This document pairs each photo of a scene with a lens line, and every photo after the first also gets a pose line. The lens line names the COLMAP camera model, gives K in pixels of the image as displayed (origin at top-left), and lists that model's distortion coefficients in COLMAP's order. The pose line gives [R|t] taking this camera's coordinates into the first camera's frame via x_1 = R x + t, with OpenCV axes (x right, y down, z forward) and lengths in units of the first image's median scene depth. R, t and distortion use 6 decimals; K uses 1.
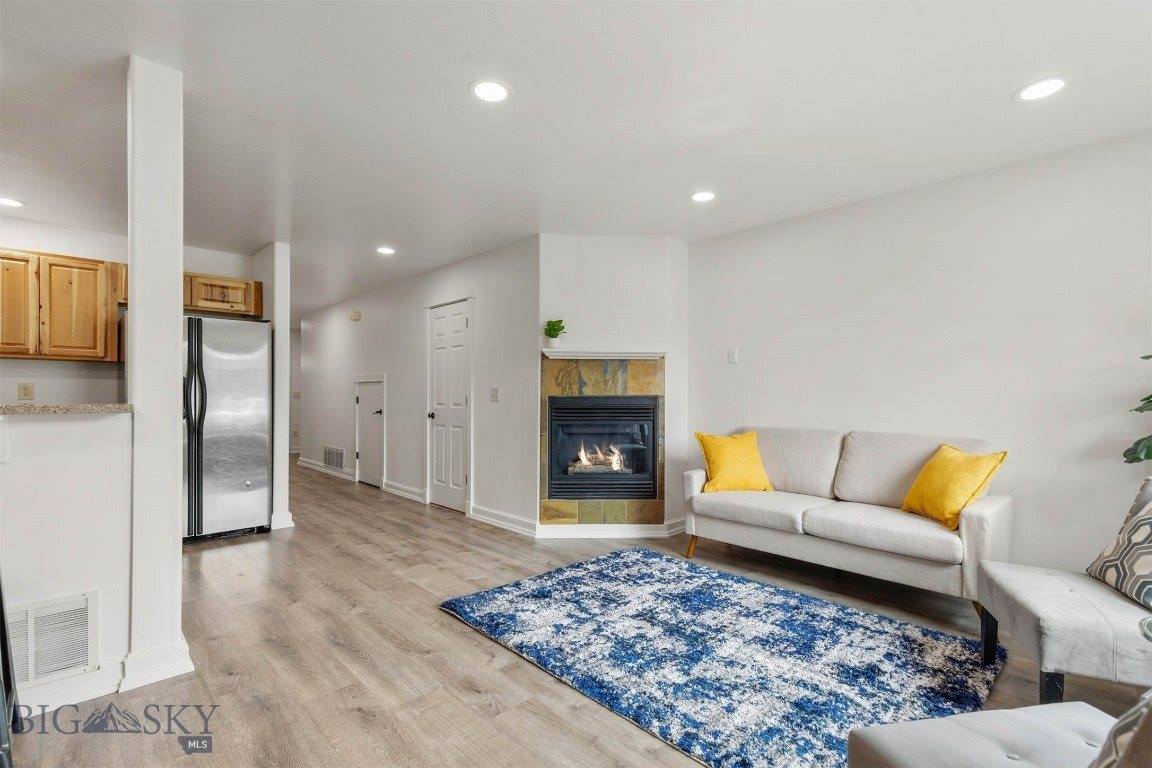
lens RADIAL K [[522.9, 0, 576.7], [0, 522.9, 396.3], [0, 0, 1]] dist [0.005604, -0.001757]
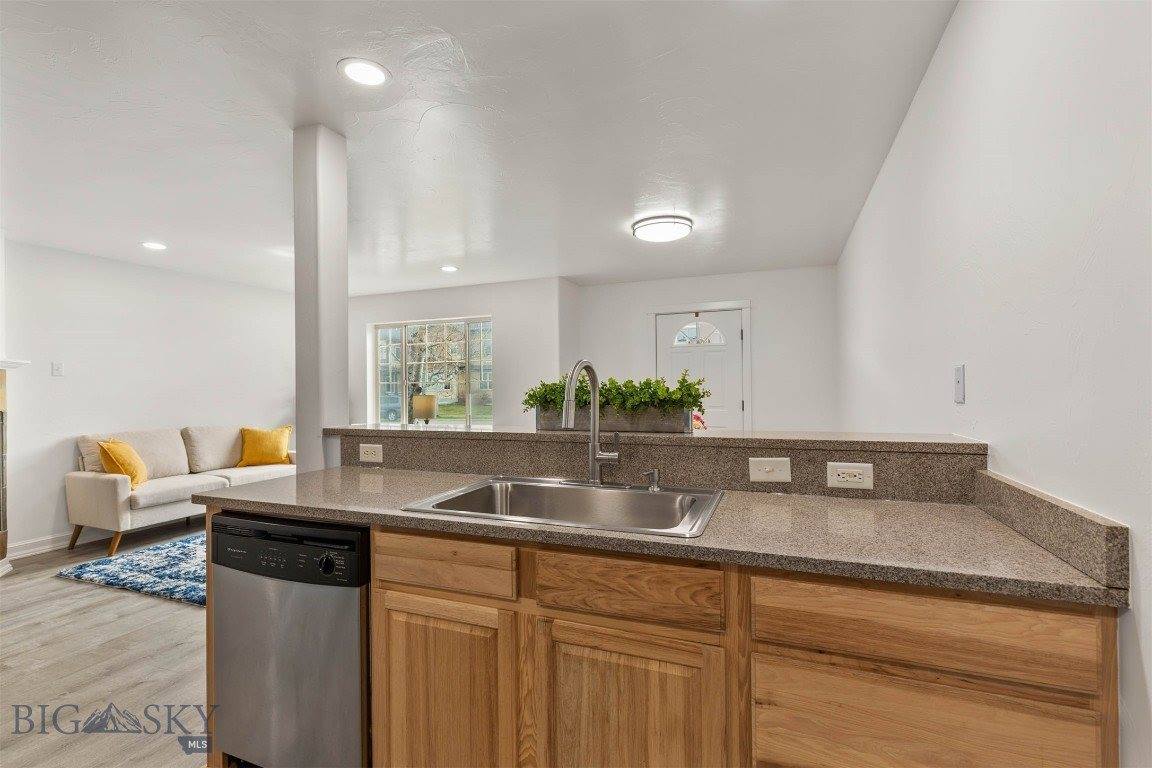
lens RADIAL K [[522.9, 0, 574.5], [0, 522.9, 385.8], [0, 0, 1]] dist [0.005604, -0.001757]
pose [[-0.407965, 0.000432, 0.912997, -1.189160], [0.015219, 0.999864, 0.006328, -0.043053], [-0.912871, 0.016476, -0.407916, 0.551232]]
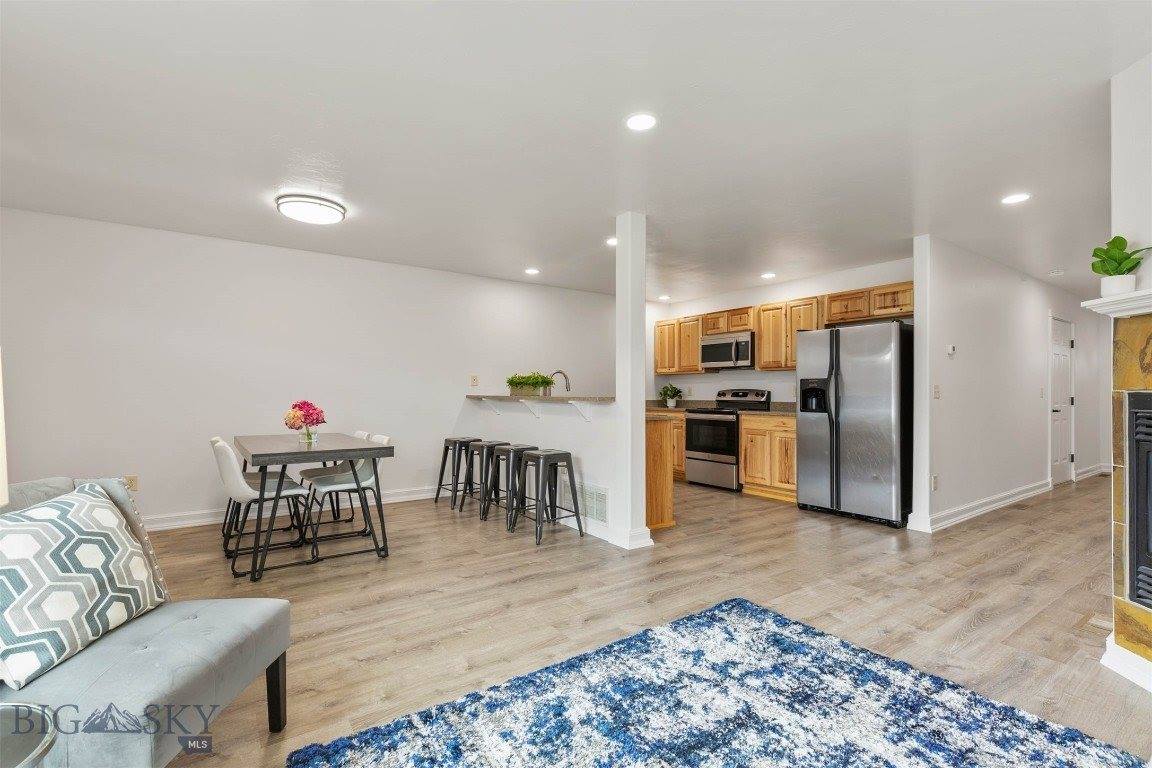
lens RADIAL K [[522.9, 0, 576.4], [0, 522.9, 387.8], [0, 0, 1]] dist [0.005604, -0.001757]
pose [[-0.151476, -0.014803, -0.988350, 0.590589], [-0.003604, 0.999889, -0.014424, 0.005391], [0.988454, 0.001377, -0.151513, 0.630525]]
